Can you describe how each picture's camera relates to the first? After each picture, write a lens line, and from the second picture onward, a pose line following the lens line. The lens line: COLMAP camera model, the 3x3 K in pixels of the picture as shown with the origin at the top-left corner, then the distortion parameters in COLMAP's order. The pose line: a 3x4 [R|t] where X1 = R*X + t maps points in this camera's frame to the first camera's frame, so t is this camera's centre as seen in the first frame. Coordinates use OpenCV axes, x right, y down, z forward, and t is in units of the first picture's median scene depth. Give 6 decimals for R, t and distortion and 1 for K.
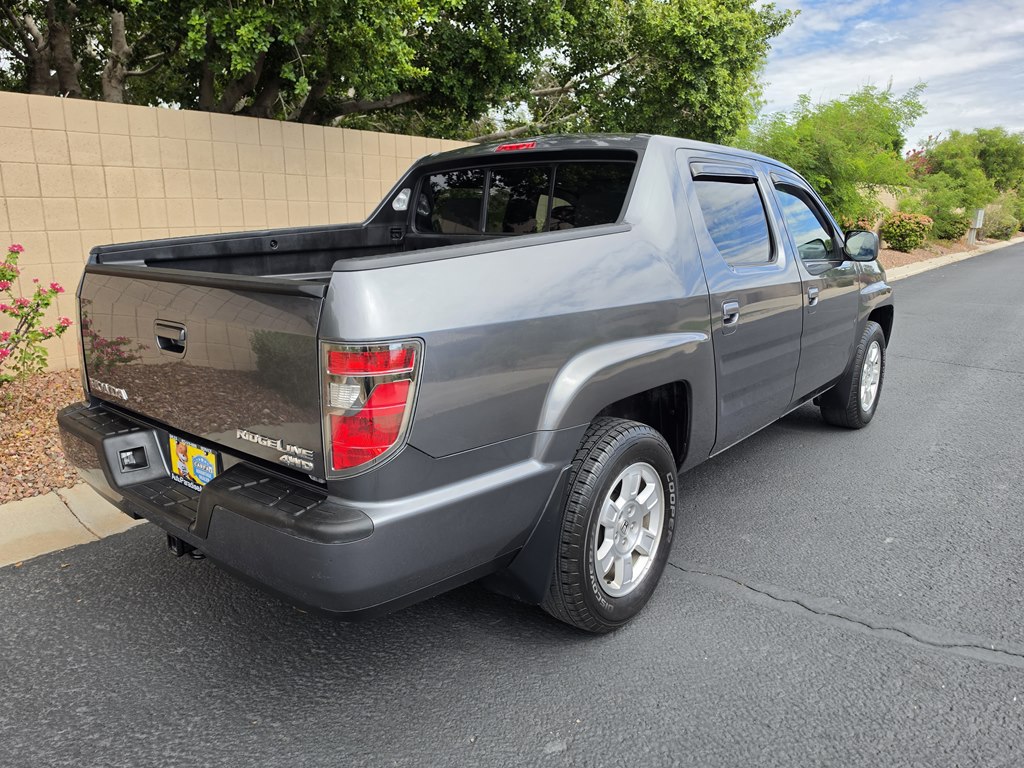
lens RADIAL K [[708.5, 0, 512.0], [0, 708.5, 384.0], [0, 0, 1]] dist [0.037101, -0.048513]
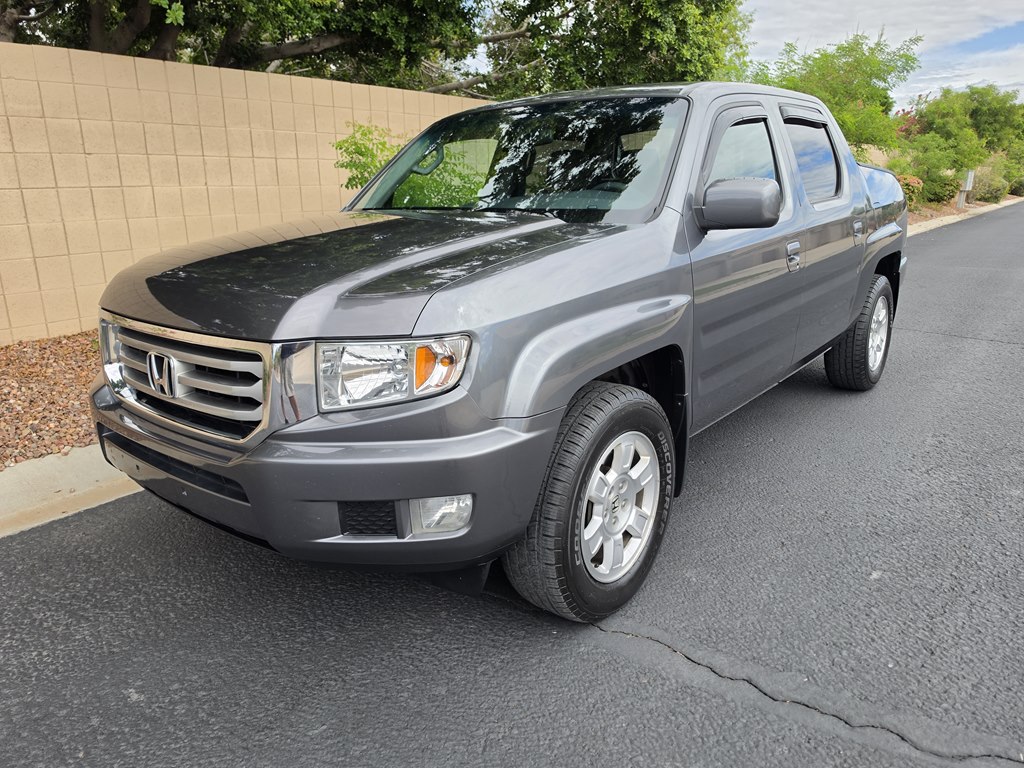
lens RADIAL K [[712.9, 0, 512.0], [0, 712.9, 384.0], [0, 0, 1]] dist [0.033832, -0.034455]
pose [[0.999737, -0.016429, 0.016019, 0.152445], [0.015801, 0.999132, 0.038540, -0.027340], [-0.016638, -0.038277, 0.999129, 0.288146]]
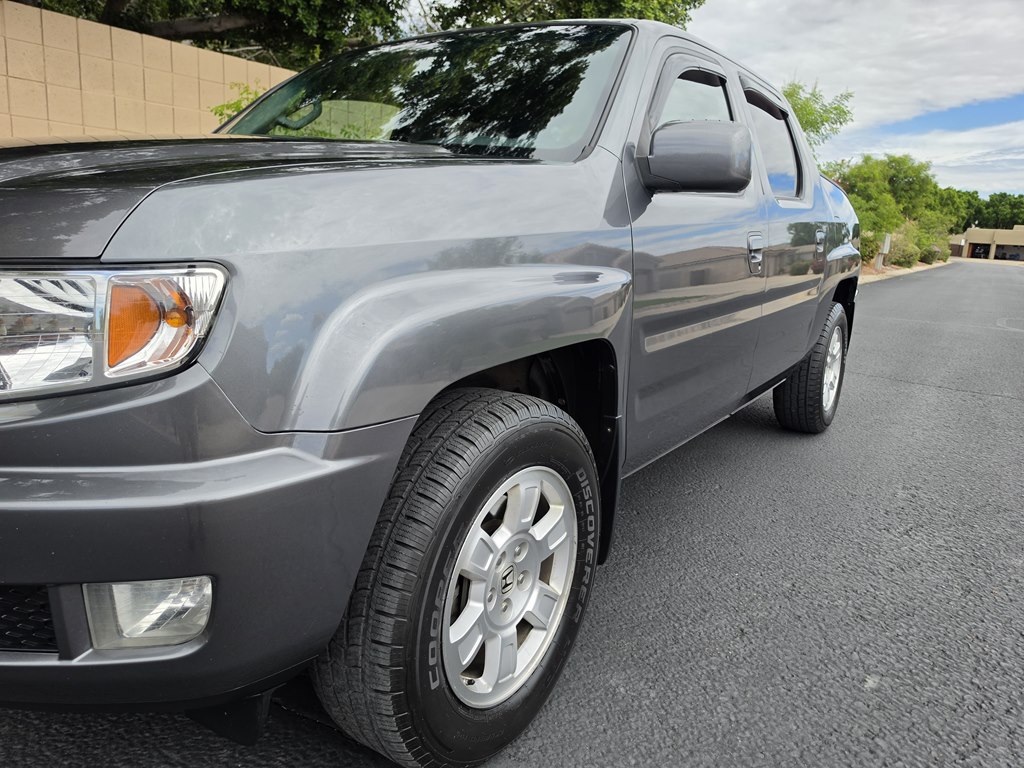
lens RADIAL K [[717.3, 0, 512.0], [0, 717.3, 384.0], [0, 0, 1]] dist [0.045167, -0.045264]
pose [[0.993468, 0.026658, 0.110949, 0.222801], [-0.024824, 0.999532, -0.017881, 0.008375], [-0.111374, 0.015010, 0.993665, 0.568125]]
